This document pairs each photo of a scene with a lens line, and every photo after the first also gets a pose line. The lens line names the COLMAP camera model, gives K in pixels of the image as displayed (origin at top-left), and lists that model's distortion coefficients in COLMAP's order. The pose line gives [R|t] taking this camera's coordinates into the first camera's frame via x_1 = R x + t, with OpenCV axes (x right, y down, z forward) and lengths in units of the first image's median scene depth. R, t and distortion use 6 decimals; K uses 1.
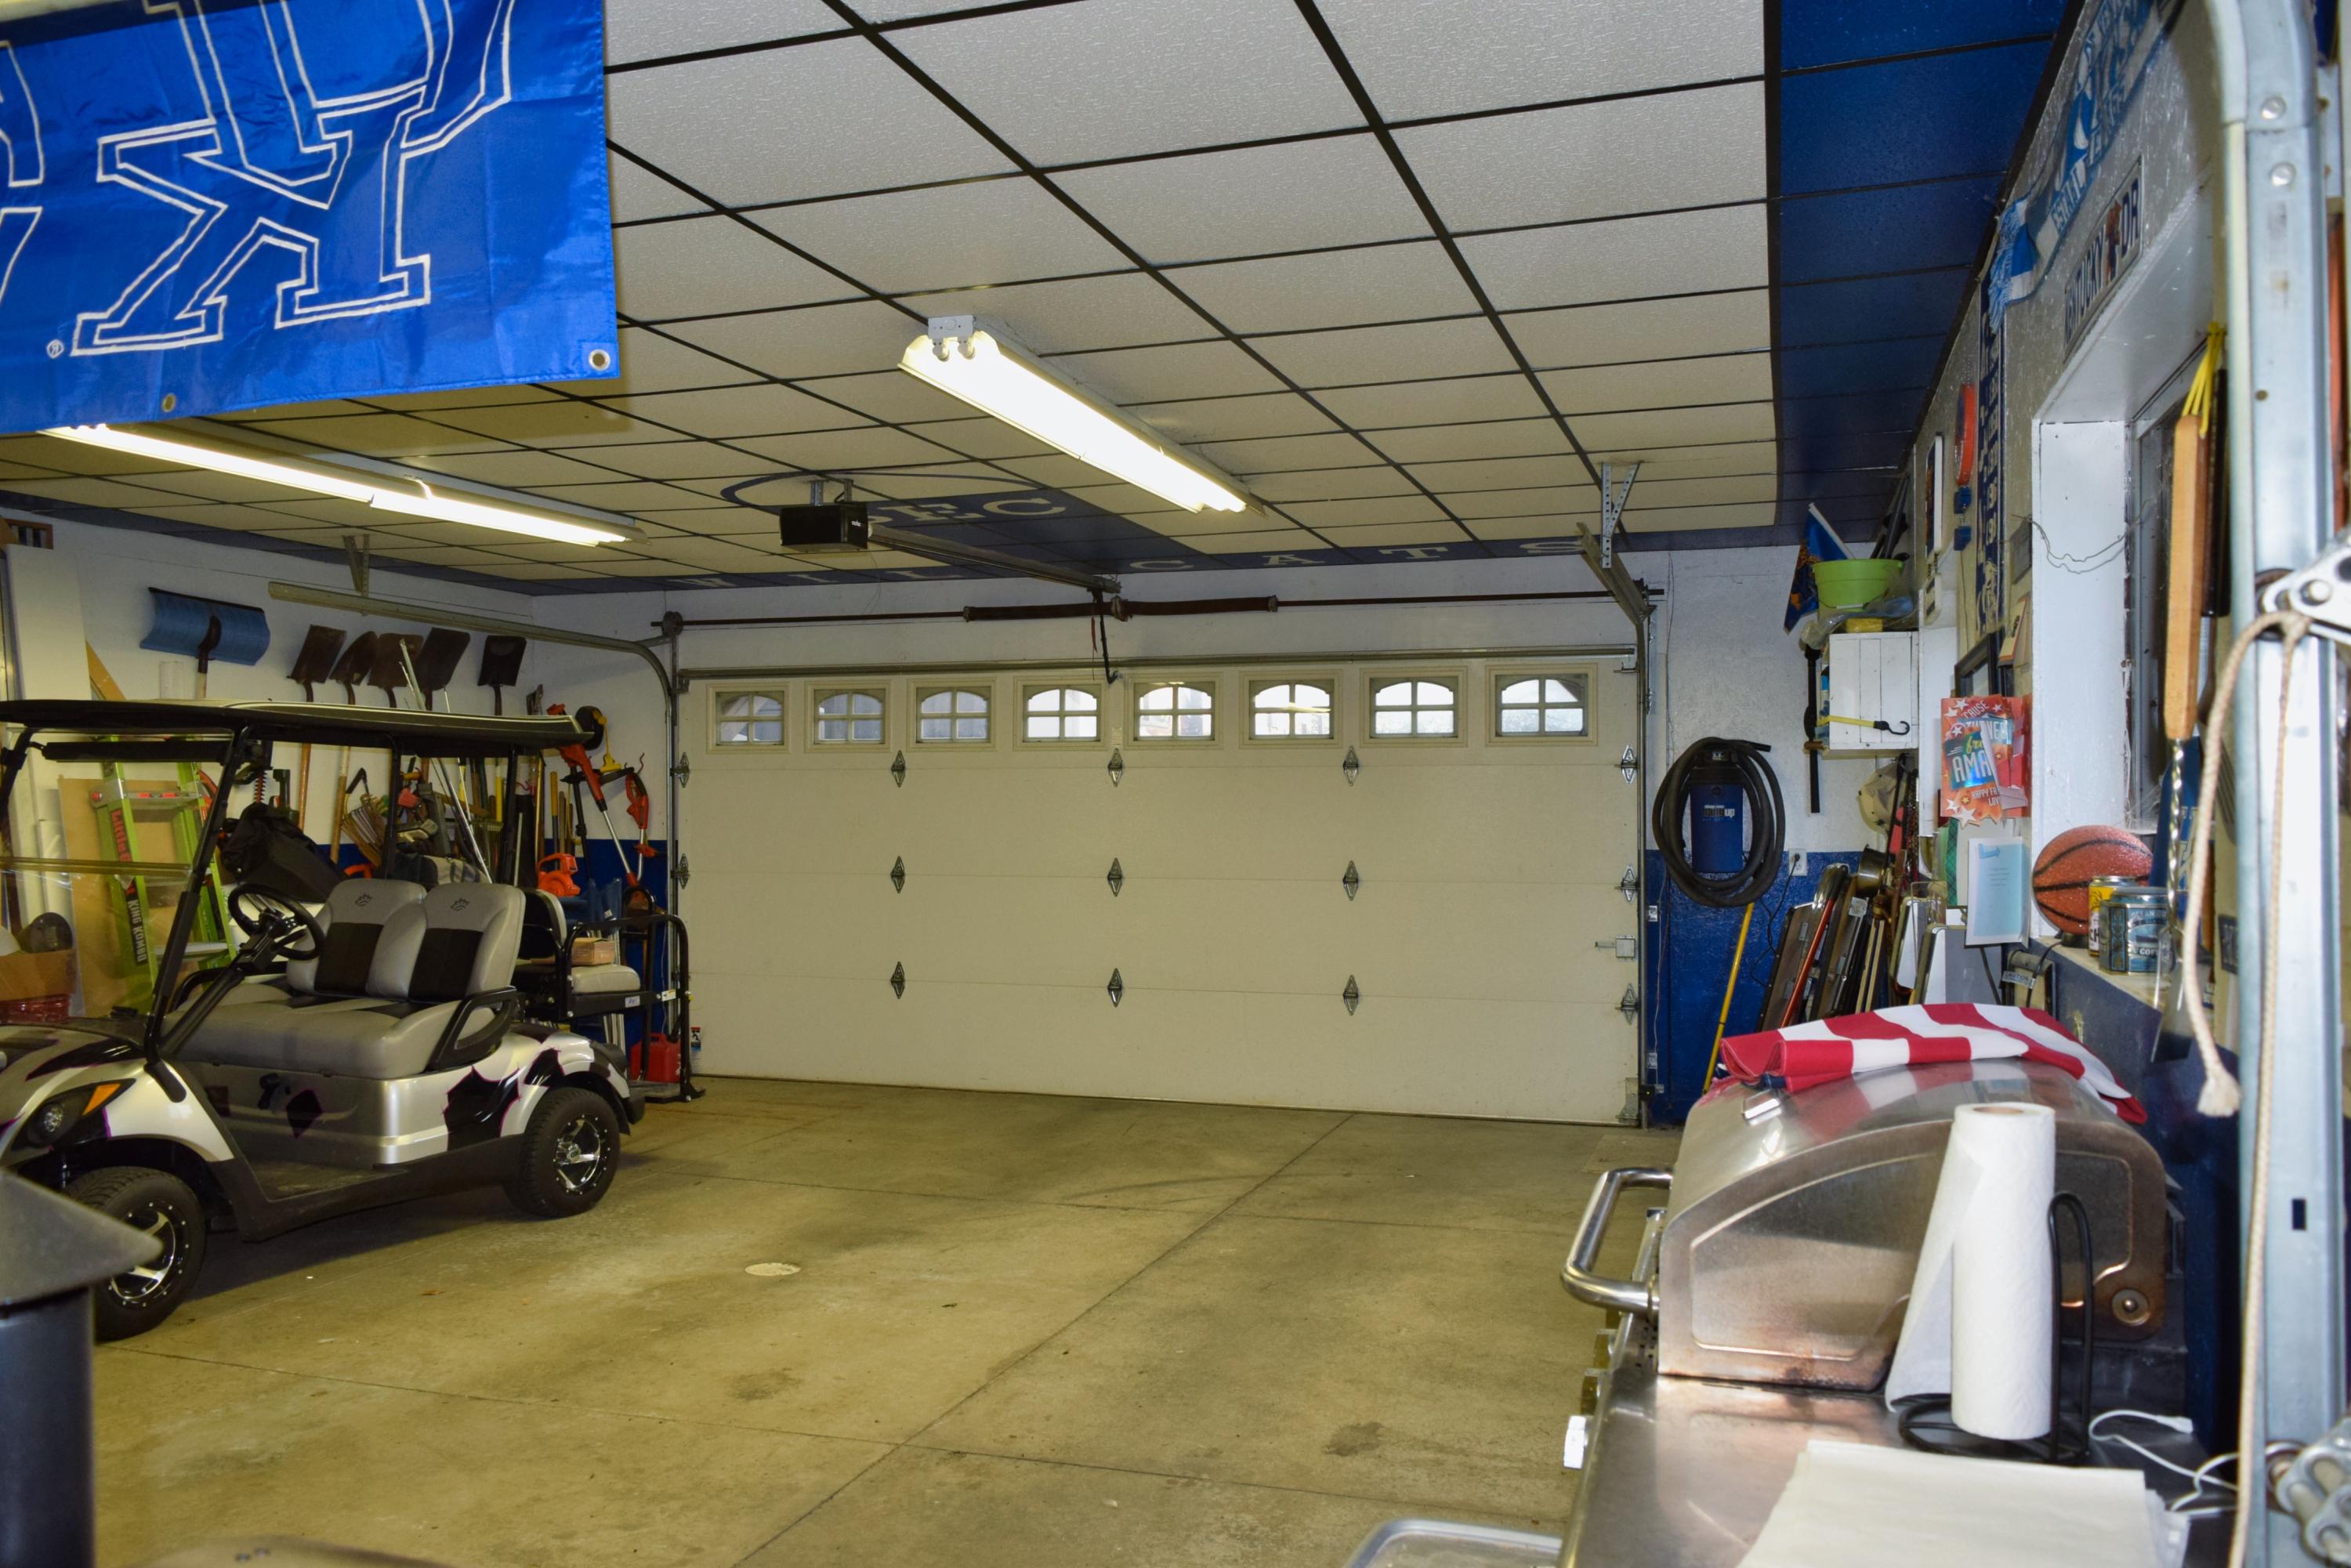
lens RADIAL K [[1821.9, 0, 1173.2], [0, 1821.9, 790.2], [0, 0, 1]] dist [-0.017729, -0.004936]
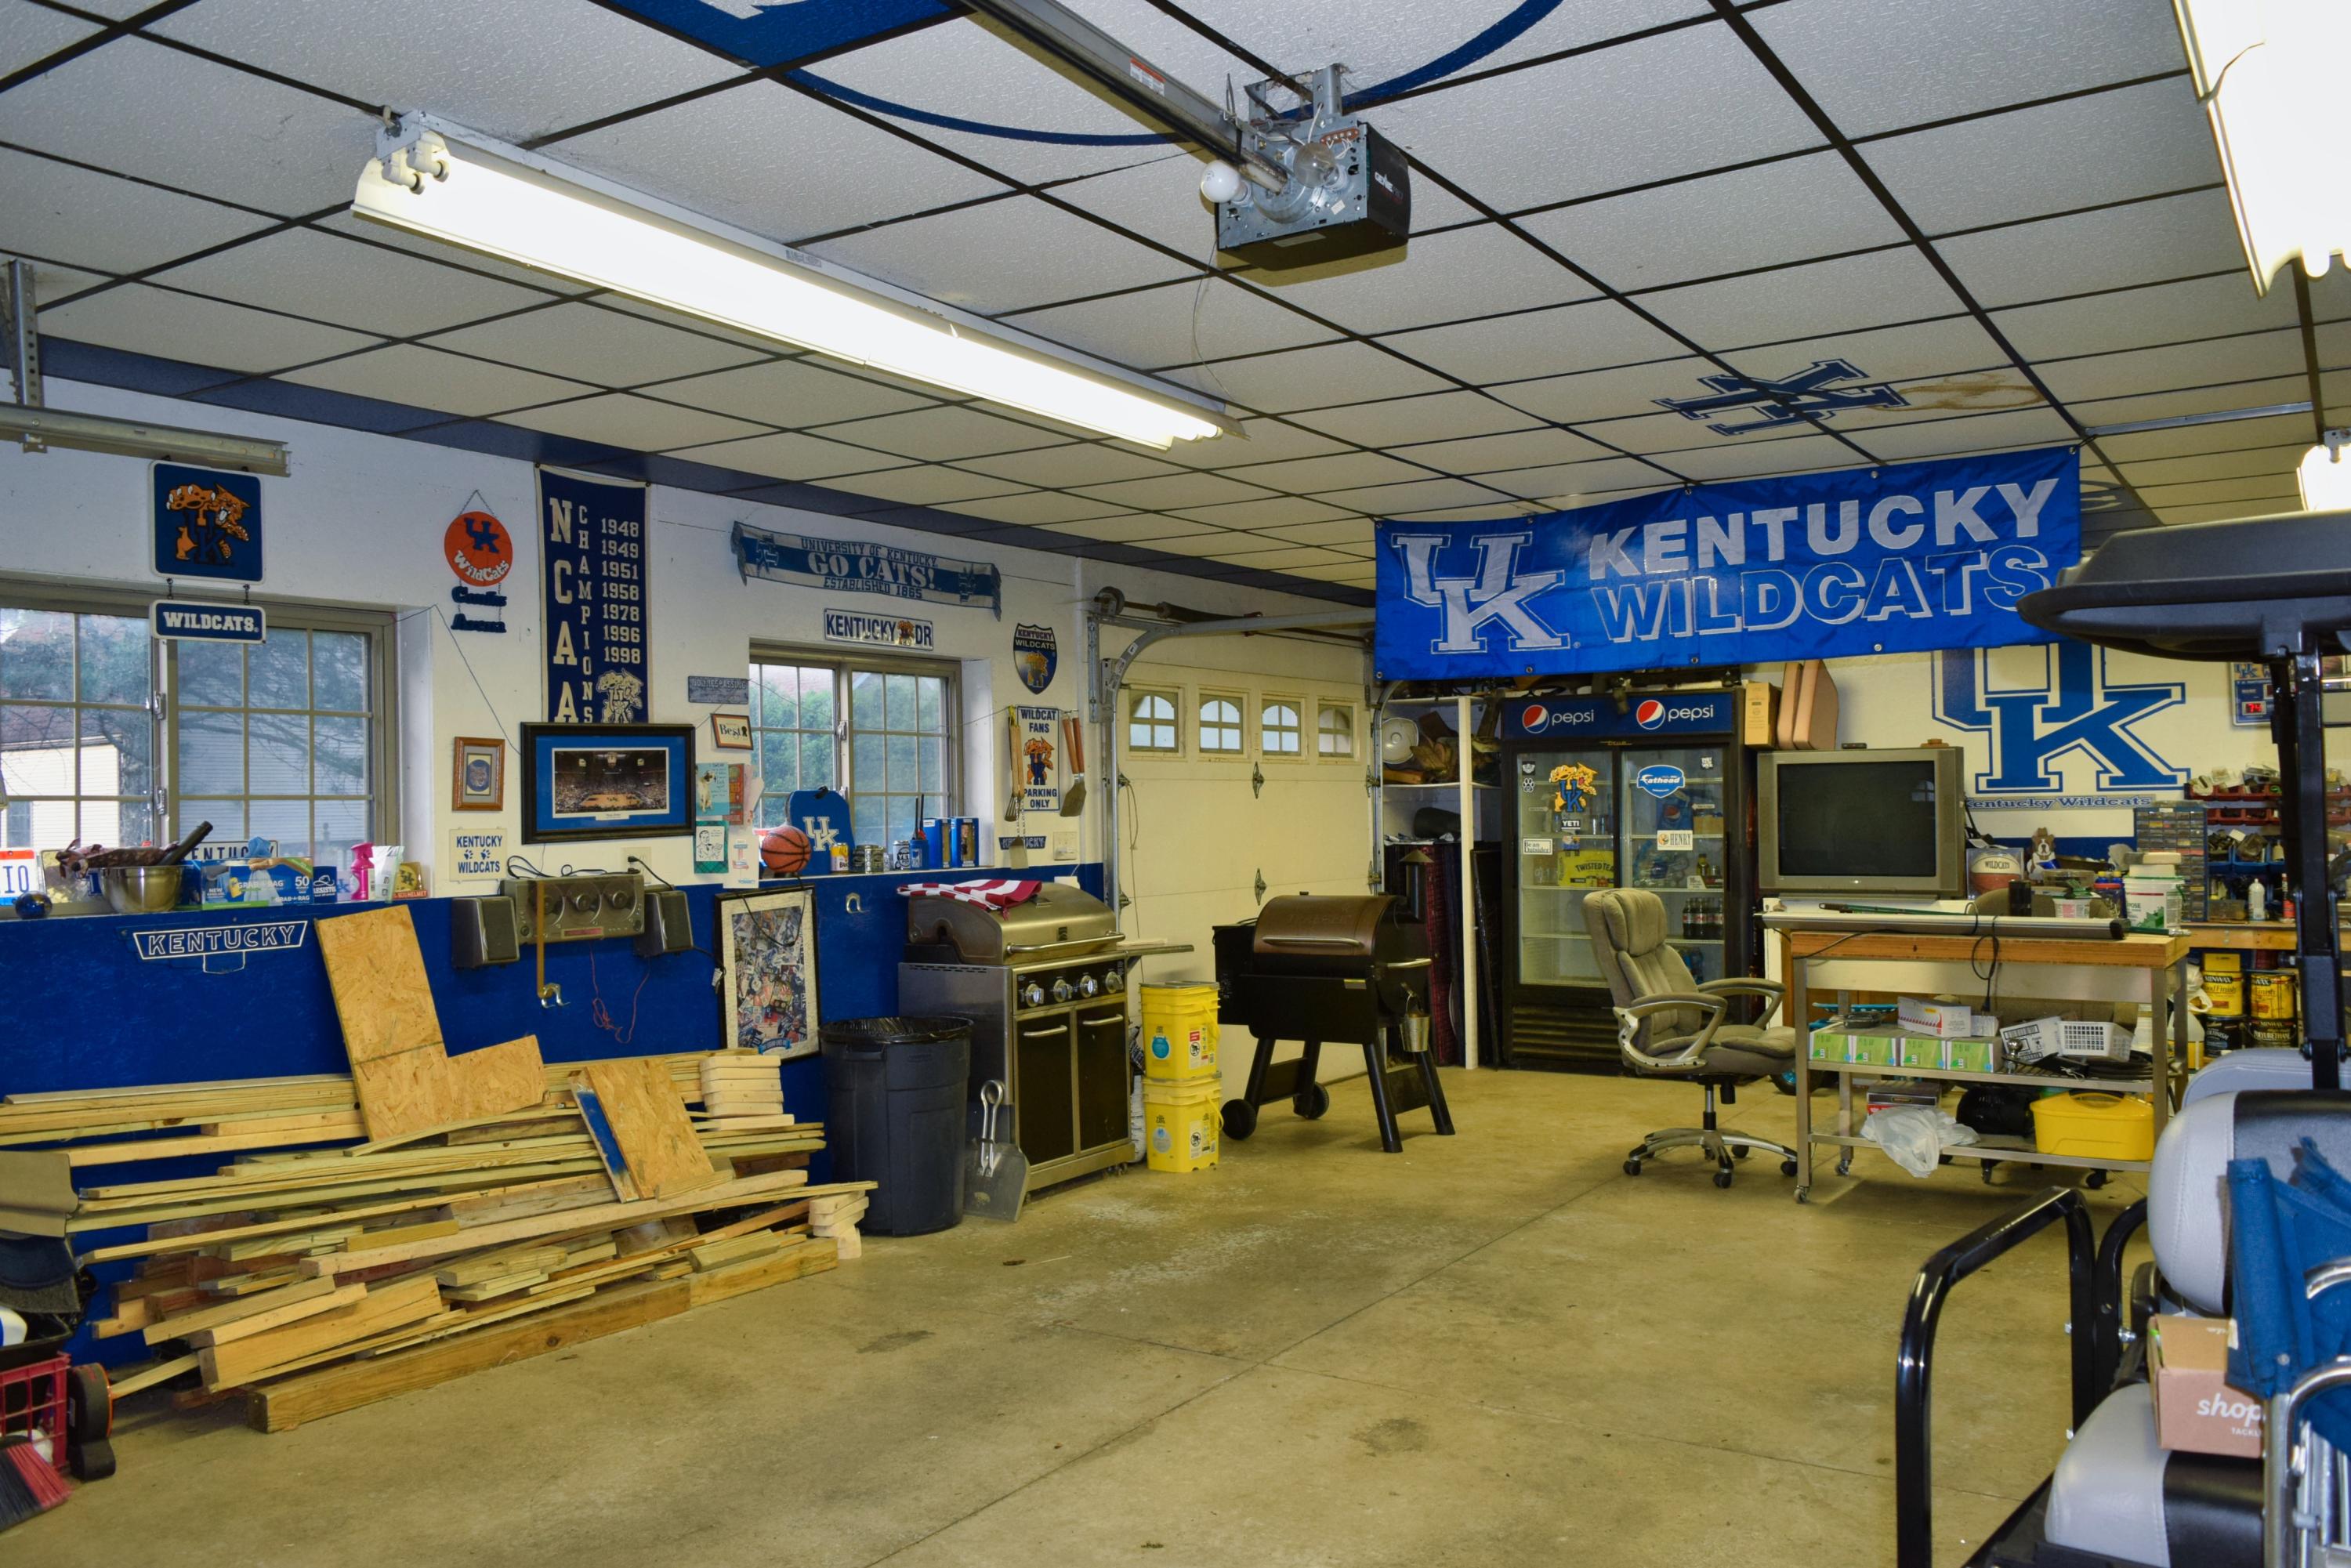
lens RADIAL K [[1821.9, 0, 1177.0], [0, 1821.9, 790.8], [0, 0, 1]] dist [-0.017729, -0.004936]
pose [[-0.965448, 0.018668, 0.259925, -0.385218], [0.016104, 0.999798, -0.011990, 0.006334], [-0.260097, -0.007390, -0.965554, 2.027354]]
